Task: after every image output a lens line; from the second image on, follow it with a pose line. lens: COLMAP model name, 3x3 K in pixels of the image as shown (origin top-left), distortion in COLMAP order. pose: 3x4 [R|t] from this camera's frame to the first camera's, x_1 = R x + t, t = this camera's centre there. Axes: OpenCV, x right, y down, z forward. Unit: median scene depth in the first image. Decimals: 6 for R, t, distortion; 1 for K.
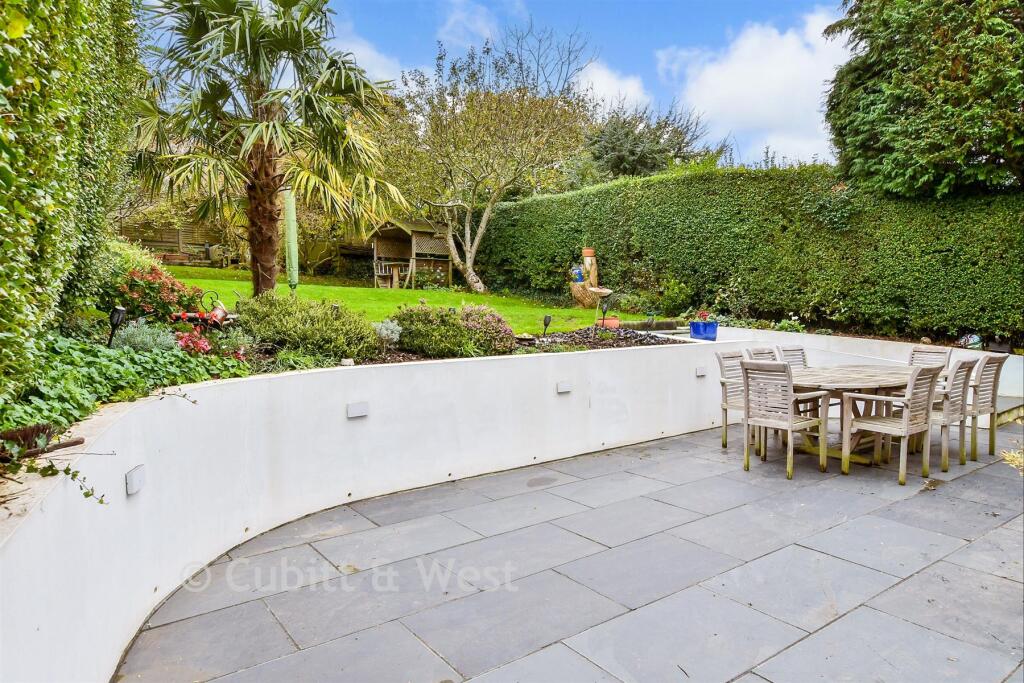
lens RADIAL K [[635.0, 0, 512.0], [0, 635.0, 341.5], [0, 0, 1]] dist [-0.000012, -0.000023]
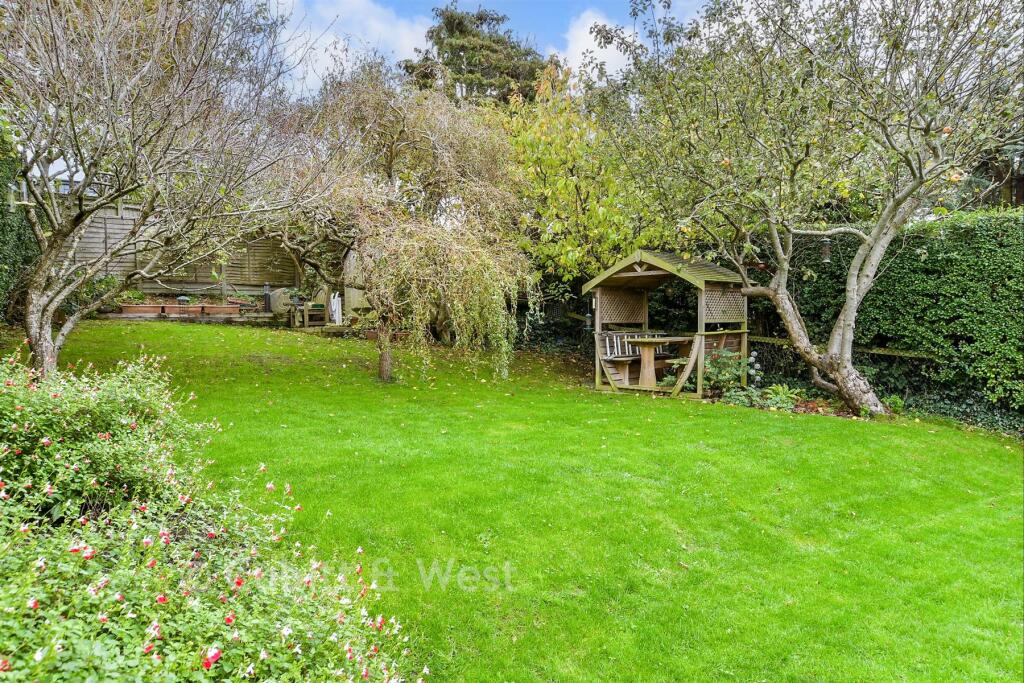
lens RADIAL K [[657.6, 0, 512.0], [0, 657.6, 341.5], [0, 0, 1]] dist [0.000800, 0.000284]
pose [[0.999541, -0.003316, -0.030111, -0.284120], [0.002752, 0.999821, -0.018741, -0.113544], [0.030168, 0.018650, 0.999371, 0.462360]]
